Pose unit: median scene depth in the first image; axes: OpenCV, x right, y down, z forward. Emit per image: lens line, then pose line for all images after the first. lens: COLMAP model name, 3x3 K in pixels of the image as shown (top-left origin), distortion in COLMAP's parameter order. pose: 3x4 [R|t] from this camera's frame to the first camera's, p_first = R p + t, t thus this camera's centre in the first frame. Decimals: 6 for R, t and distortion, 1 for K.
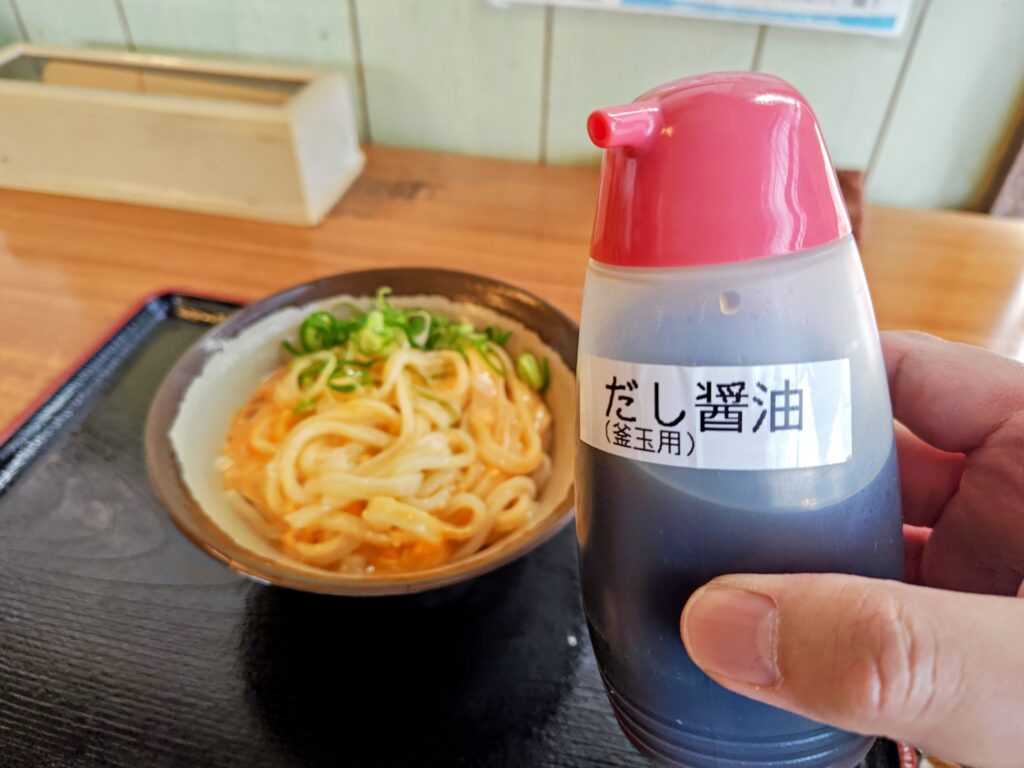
lens RADIAL K [[711.1, 0, 512.0], [0, 711.1, 384.0], [0, 0, 1]] dist [0.007675, -0.000203]
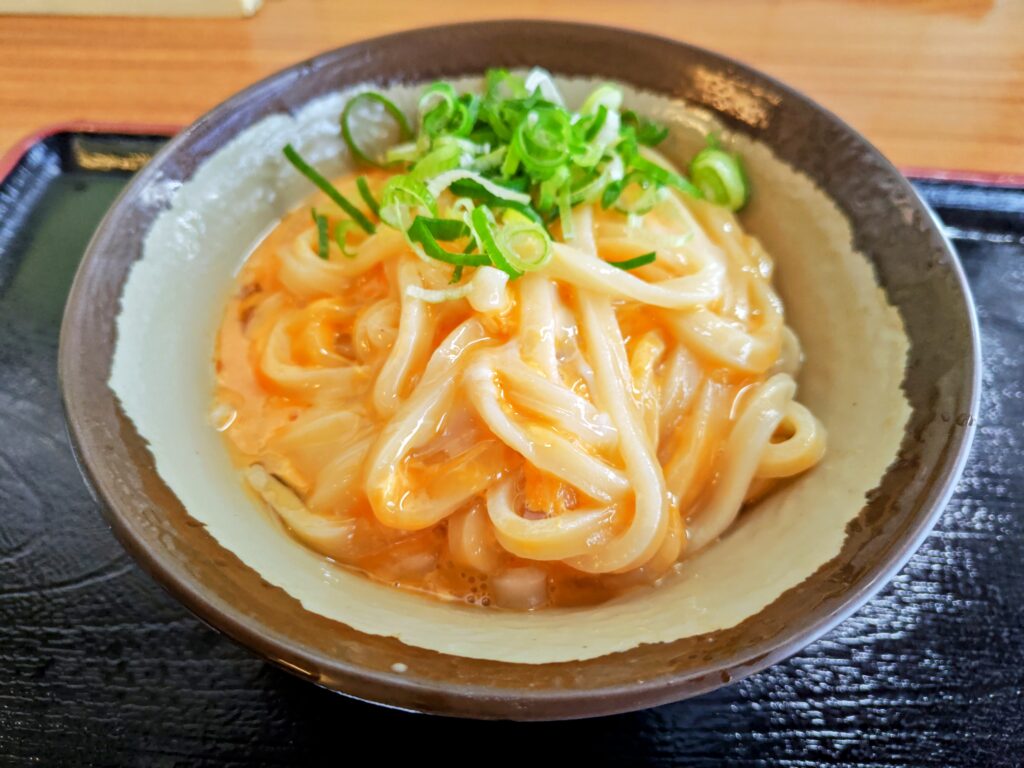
lens RADIAL K [[705.9, 0, 512.0], [0, 705.9, 384.0], [0, 0, 1]] dist [-0.003289, -0.002026]
pose [[0.990477, -0.125219, 0.057235, -0.113646], [0.108854, 0.966765, 0.231337, -0.007114], [-0.084301, -0.222903, 0.971189, 0.243933]]
